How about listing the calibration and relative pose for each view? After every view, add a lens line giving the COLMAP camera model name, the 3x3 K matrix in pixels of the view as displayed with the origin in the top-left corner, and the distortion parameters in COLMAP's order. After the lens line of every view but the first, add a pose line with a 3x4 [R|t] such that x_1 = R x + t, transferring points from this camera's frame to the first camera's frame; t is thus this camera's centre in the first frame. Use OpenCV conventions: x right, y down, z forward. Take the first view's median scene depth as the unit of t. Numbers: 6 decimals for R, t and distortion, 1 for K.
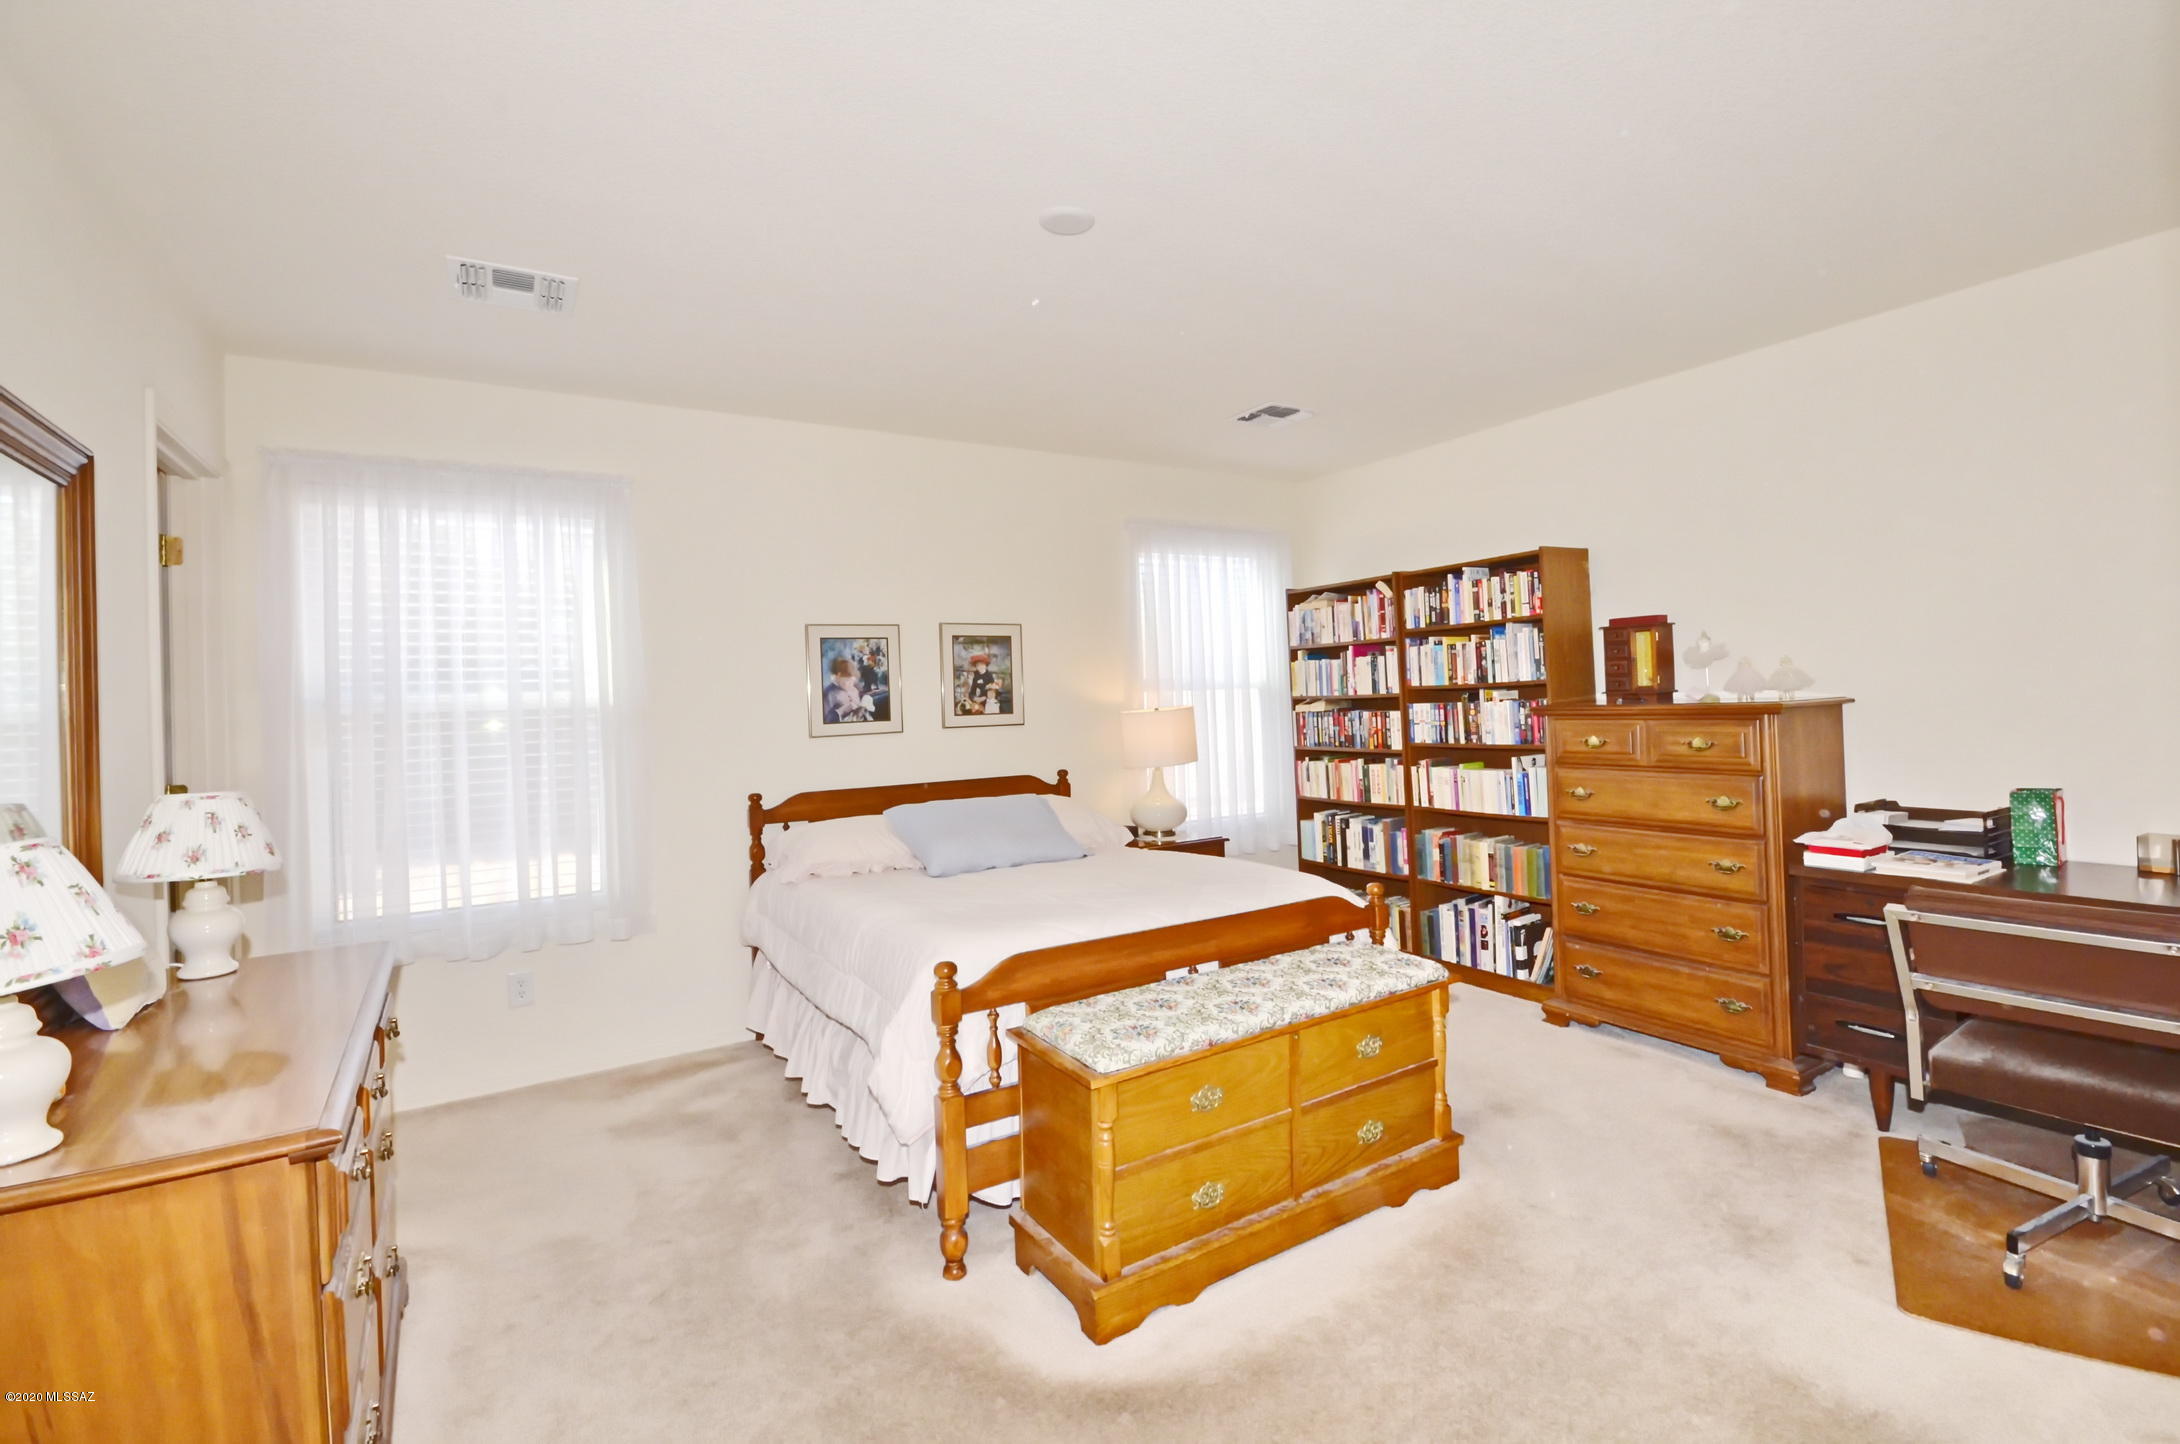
lens RADIAL K [[970.4, 0, 1116.6], [0, 970.4, 725.7], [0, 0, 1]] dist [-0.003068, -0.000341]
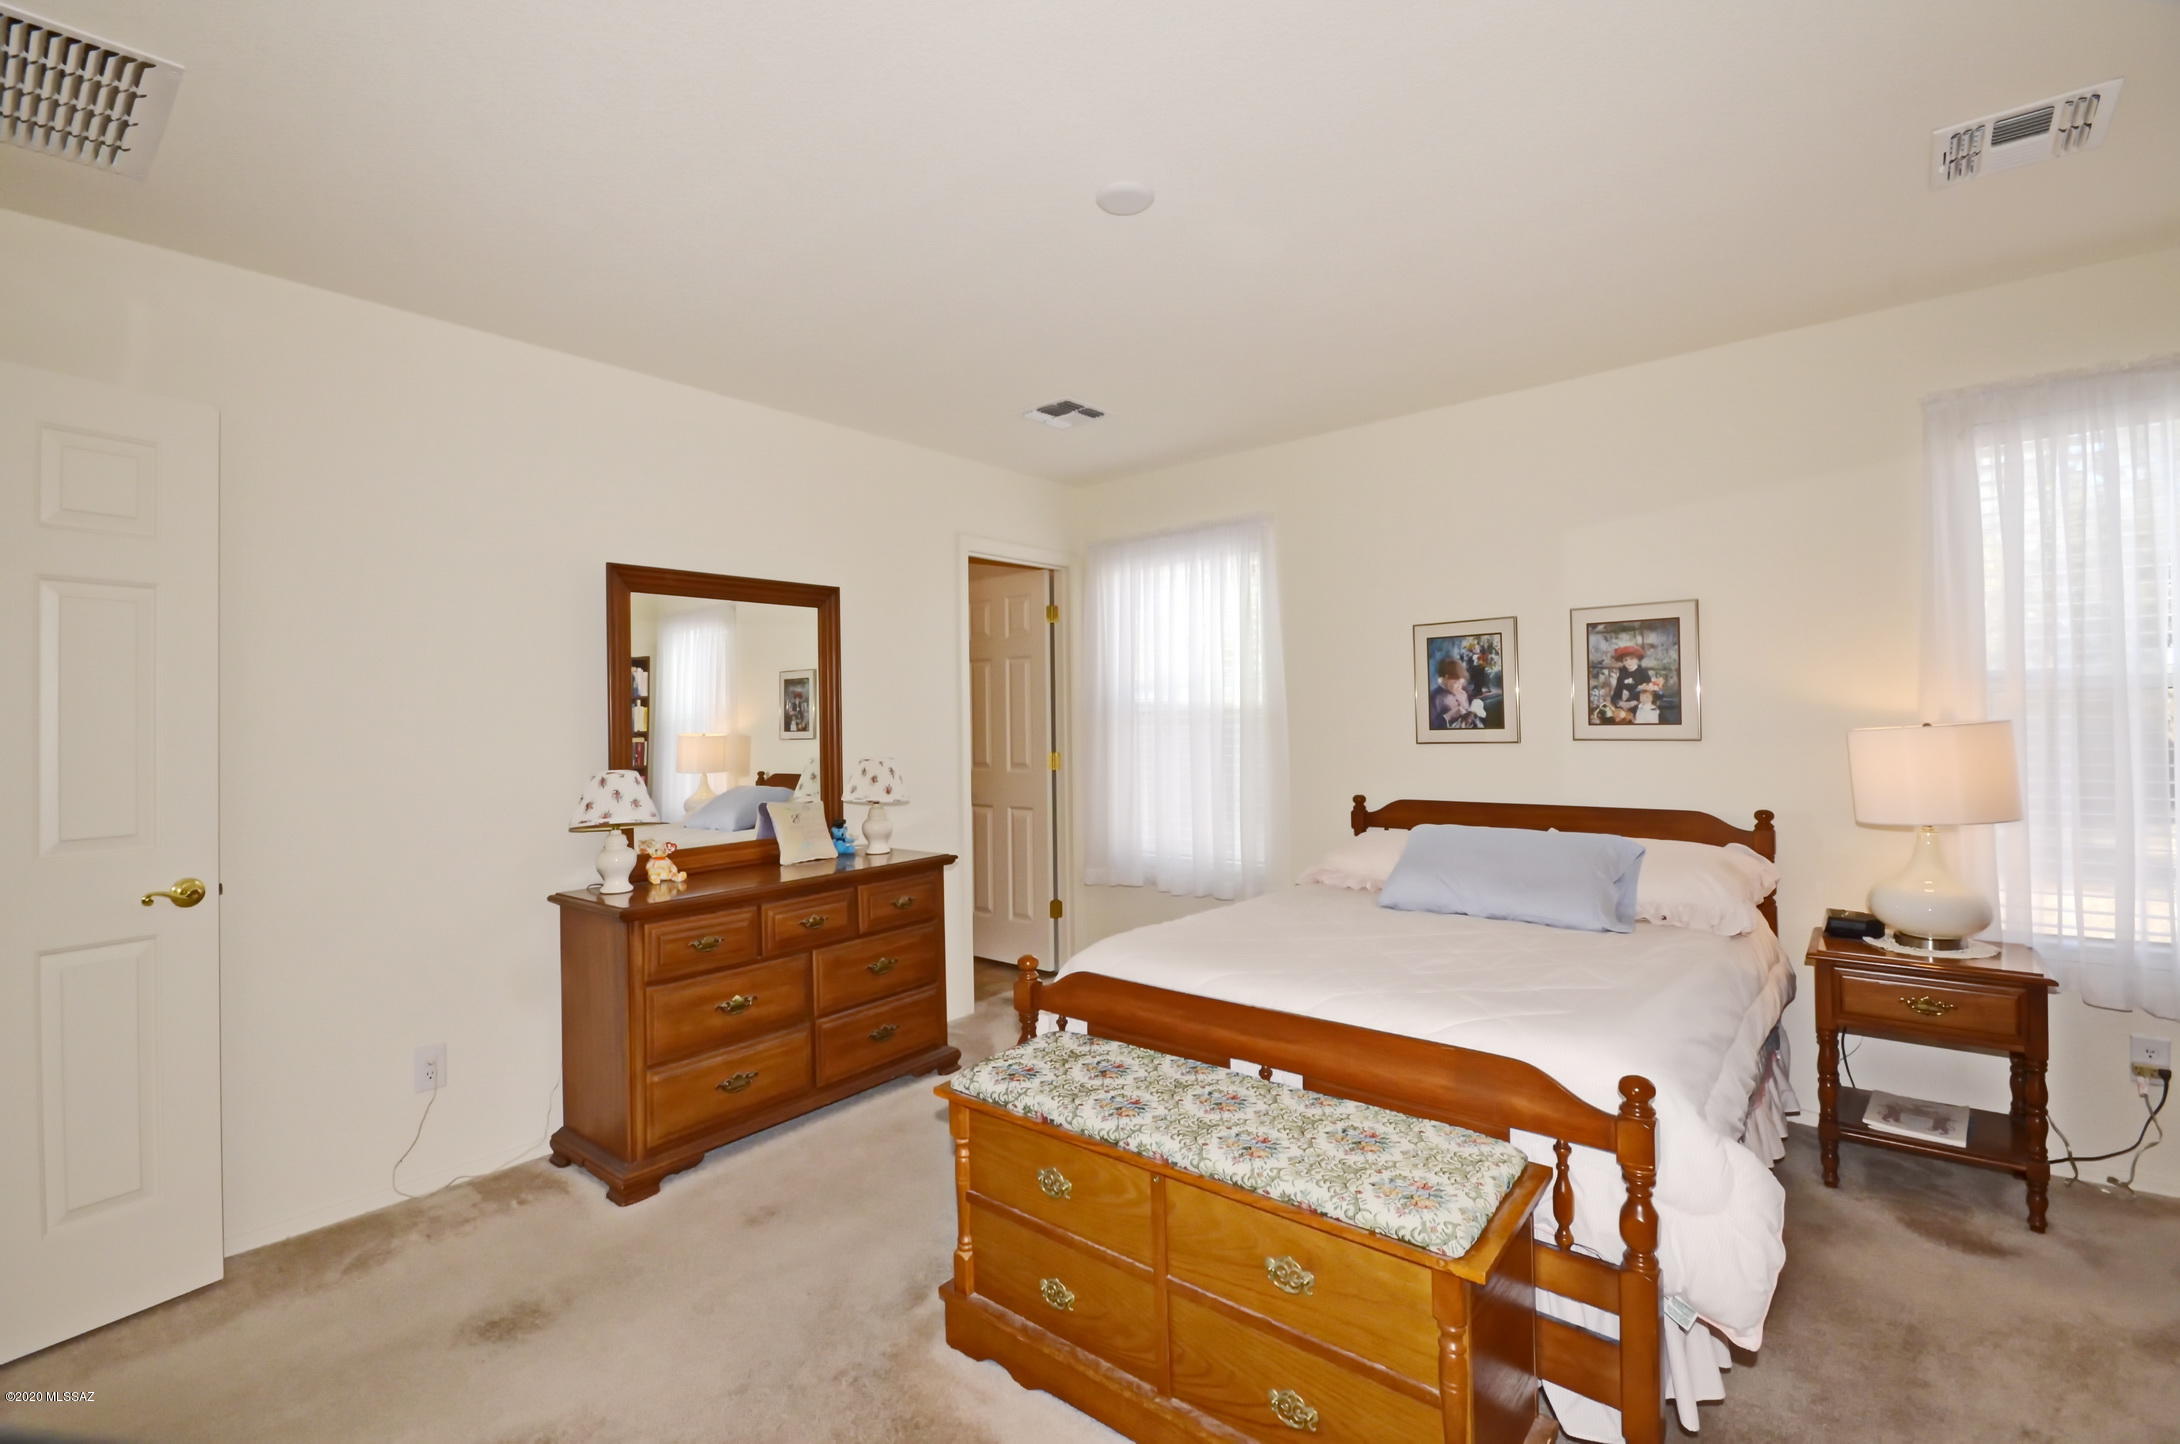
lens RADIAL K [[970.4, 0, 1116.6], [0, 970.4, 725.7], [0, 0, 1]] dist [-0.003068, -0.000341]
pose [[0.311229, 0.037182, -0.949607, 0.482417], [-0.017230, 0.999291, 0.033480, -0.030789], [0.950179, 0.005942, 0.311649, 0.404450]]
